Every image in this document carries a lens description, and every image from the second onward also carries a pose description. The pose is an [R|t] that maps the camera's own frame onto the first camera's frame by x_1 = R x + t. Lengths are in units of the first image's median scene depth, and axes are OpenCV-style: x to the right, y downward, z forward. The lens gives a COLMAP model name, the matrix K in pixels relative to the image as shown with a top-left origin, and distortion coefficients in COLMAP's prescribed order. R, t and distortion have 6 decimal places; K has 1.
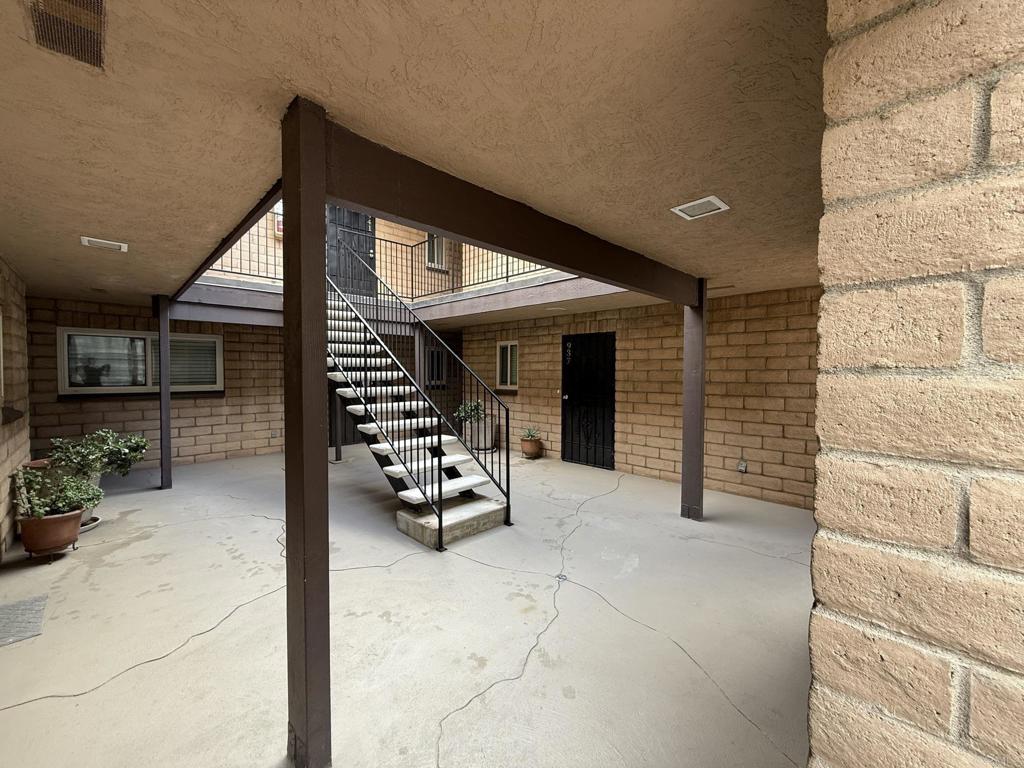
lens RADIAL K [[419.5, 0, 507.0], [0, 419.5, 382.8], [0, 0, 1]] dist [-0.005750, 0.000249]
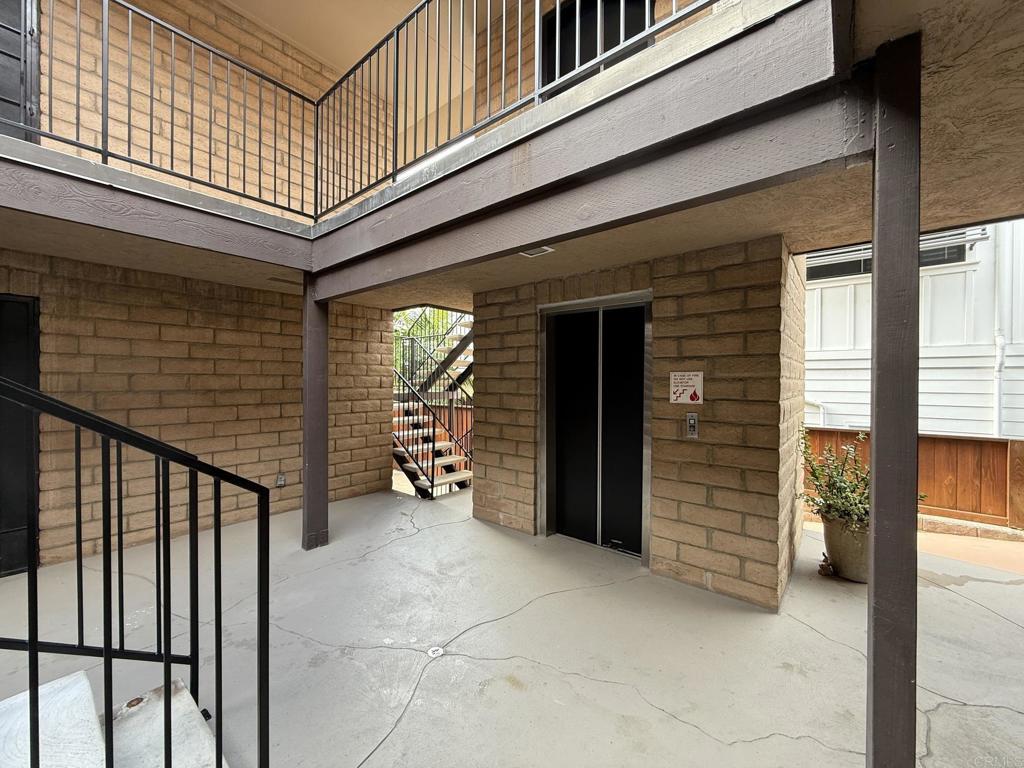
lens RADIAL K [[419.5, 0, 505.5], [0, 419.5, 383.2], [0, 0, 1]] dist [-0.005750, 0.000249]
pose [[-0.108088, -0.009394, 0.994097, -0.390183], [0.019646, 0.999740, 0.011584, -0.013619], [-0.993947, 0.020783, -0.107875, 0.596073]]
